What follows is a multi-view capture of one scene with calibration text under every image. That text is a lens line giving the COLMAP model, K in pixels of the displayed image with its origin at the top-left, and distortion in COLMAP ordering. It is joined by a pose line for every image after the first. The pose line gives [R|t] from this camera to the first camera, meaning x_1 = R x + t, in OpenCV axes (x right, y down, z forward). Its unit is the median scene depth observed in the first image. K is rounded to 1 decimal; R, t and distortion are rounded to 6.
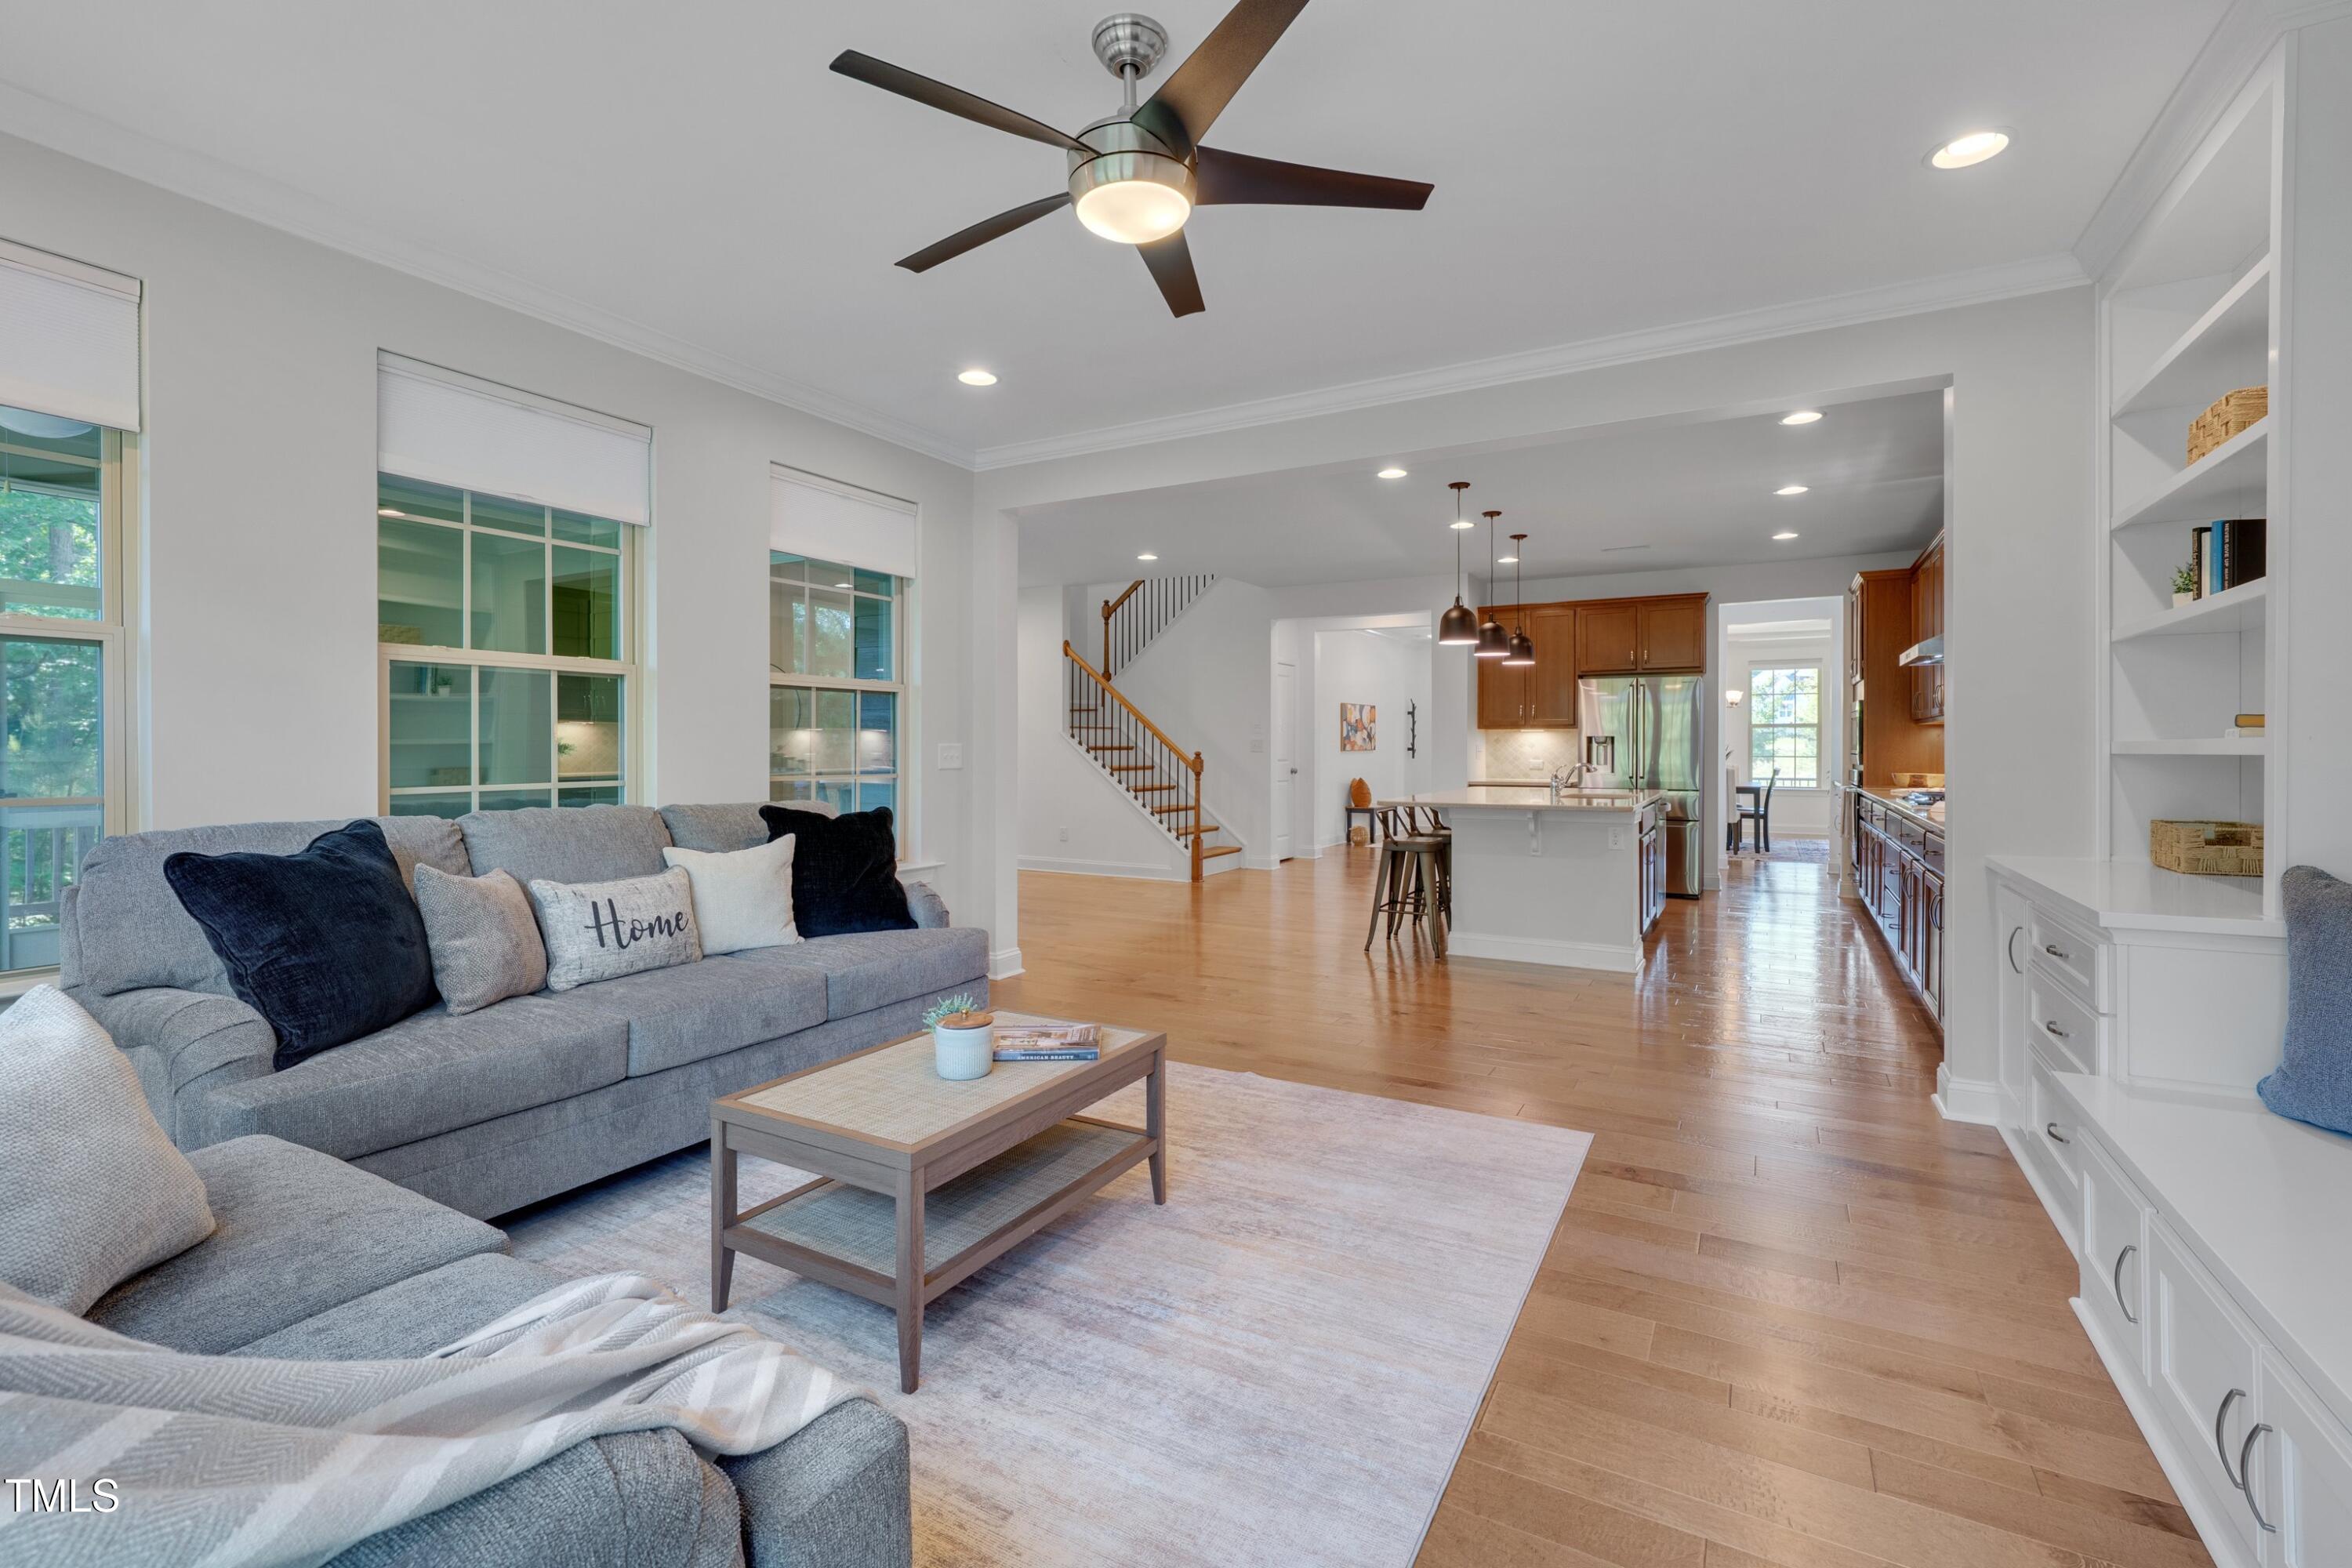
lens RADIAL K [[1034.5, 0, 1180.7], [0, 1034.5, 752.5], [0, 0, 1]] dist [-0.003049, -0.000306]
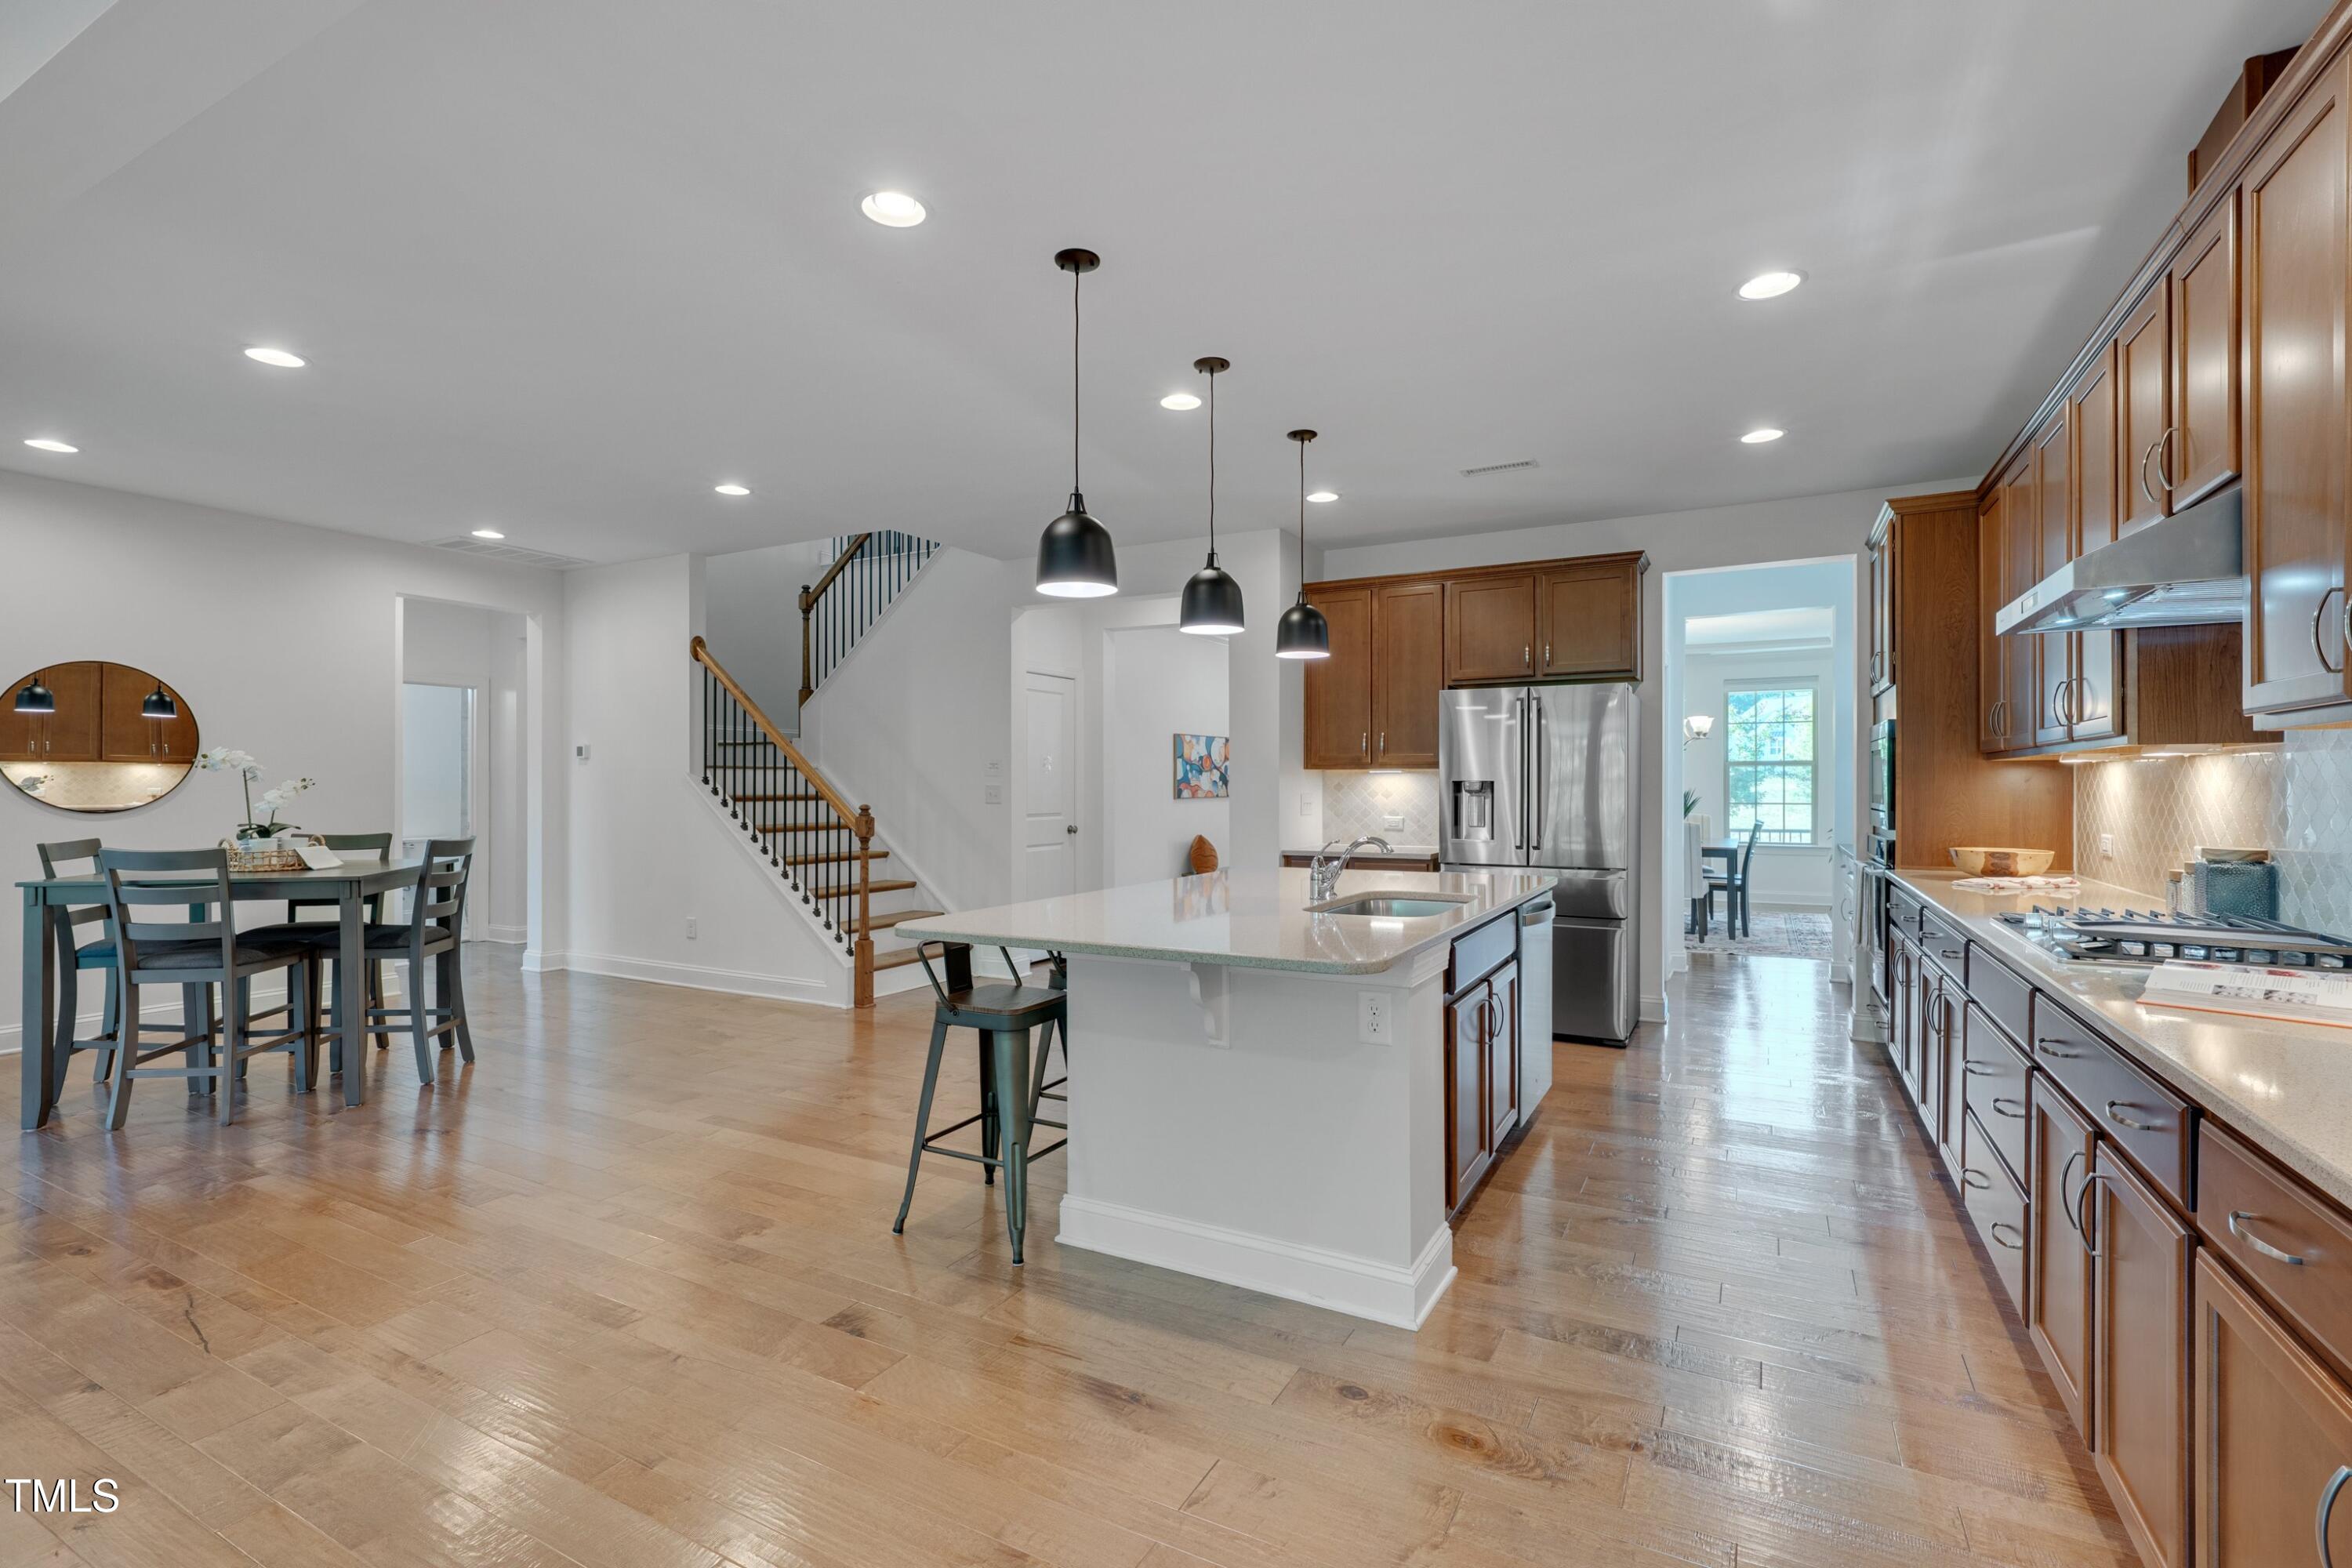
lens RADIAL K [[1071.7, 0, 1176.0], [0, 1071.7, 784.0], [0, 0, 1]] dist [0.004464, 0.000131]
pose [[0.999806, -0.001455, 0.019634, 0.188704], [0.001605, 0.999970, -0.007598, -0.007988], [-0.019622, 0.007628, 0.999778, 0.313071]]
